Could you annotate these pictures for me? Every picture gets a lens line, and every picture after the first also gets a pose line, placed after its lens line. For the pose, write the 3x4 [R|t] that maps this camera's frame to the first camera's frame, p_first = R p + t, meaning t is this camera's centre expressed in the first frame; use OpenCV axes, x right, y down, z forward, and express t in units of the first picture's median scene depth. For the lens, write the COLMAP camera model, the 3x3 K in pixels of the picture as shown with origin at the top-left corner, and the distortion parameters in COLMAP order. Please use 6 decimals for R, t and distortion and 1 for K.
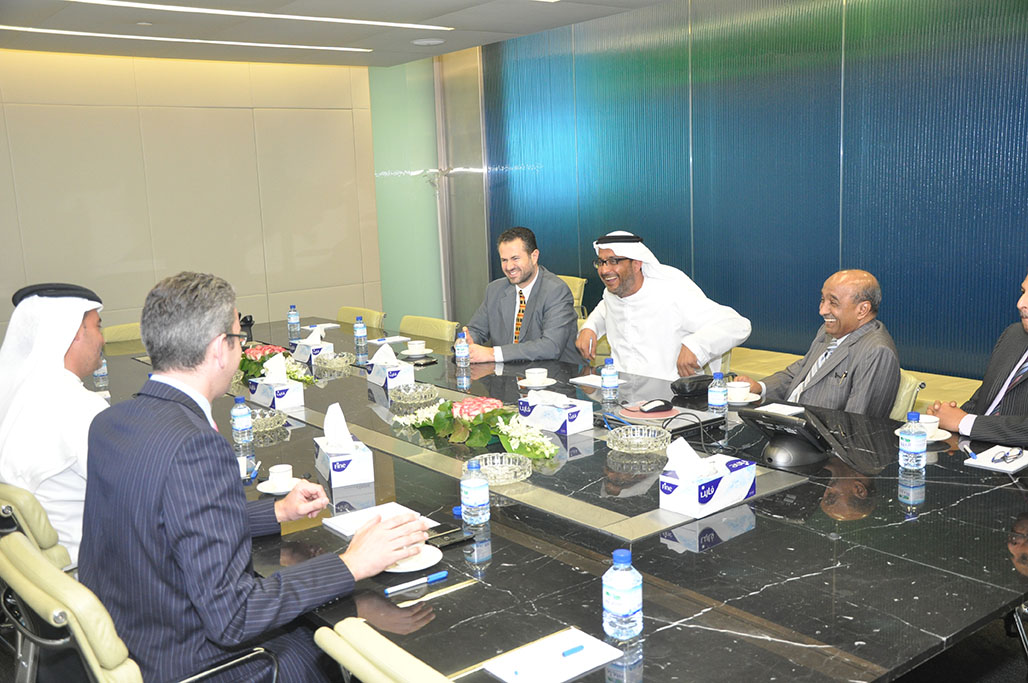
lens RADIAL K [[998.5, 0, 514.0], [0, 998.5, 341.5], [0, 0, 1]] dist [-0.061881, -0.004843]
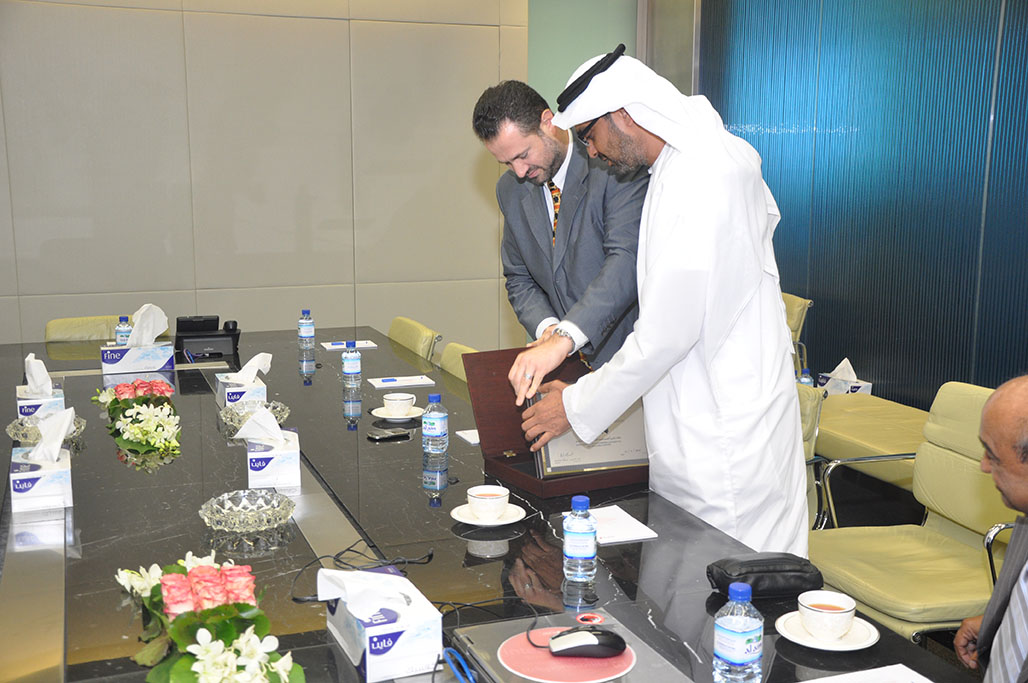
lens RADIAL K [[1200.0, 0, 513.4], [0, 1200.0, 342.3], [0, 0, 1]] dist [0.003703, 0.008898]
pose [[0.951889, 0.091114, -0.292585, 0.259282], [-0.088781, 0.995824, 0.021273, -0.078296], [0.293301, 0.005726, 0.956003, 0.479022]]
